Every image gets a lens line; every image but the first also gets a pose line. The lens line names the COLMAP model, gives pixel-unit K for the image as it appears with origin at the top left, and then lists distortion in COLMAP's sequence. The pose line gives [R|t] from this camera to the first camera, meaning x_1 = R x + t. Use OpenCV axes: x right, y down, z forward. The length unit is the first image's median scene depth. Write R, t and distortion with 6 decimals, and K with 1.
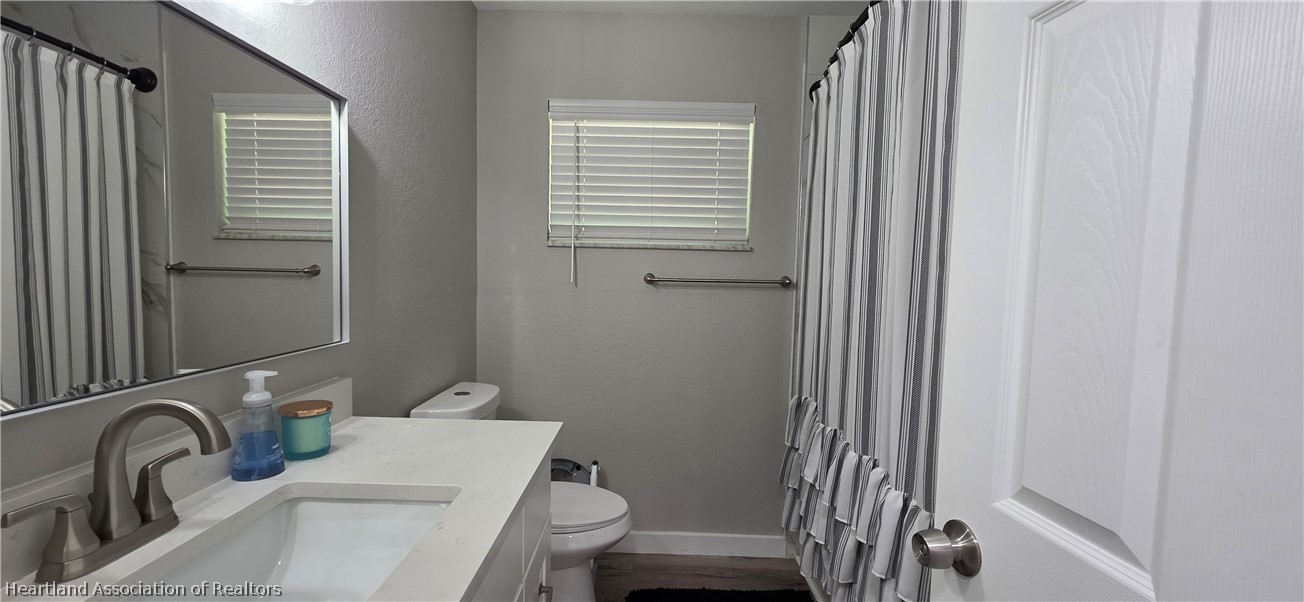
lens RADIAL K [[517.2, 0, 648.4], [0, 517.2, 301.4], [0, 0, 1]] dist [0.001925, 0.000186]
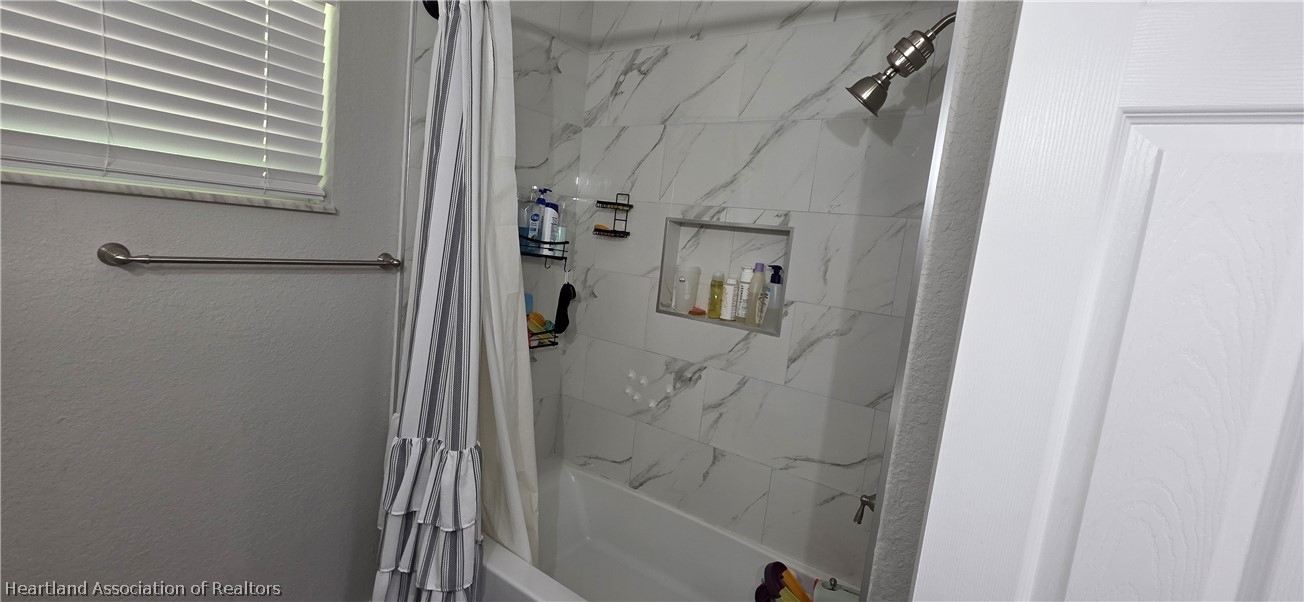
lens RADIAL K [[517.2, 0, 648.4], [0, 517.2, 301.4], [0, 0, 1]] dist [0.001925, 0.000186]
pose [[0.553687, -0.066051, 0.830101, -0.128147], [-0.043888, 0.993149, 0.108299, -0.075555], [-0.831567, -0.096396, 0.546995, 0.310599]]
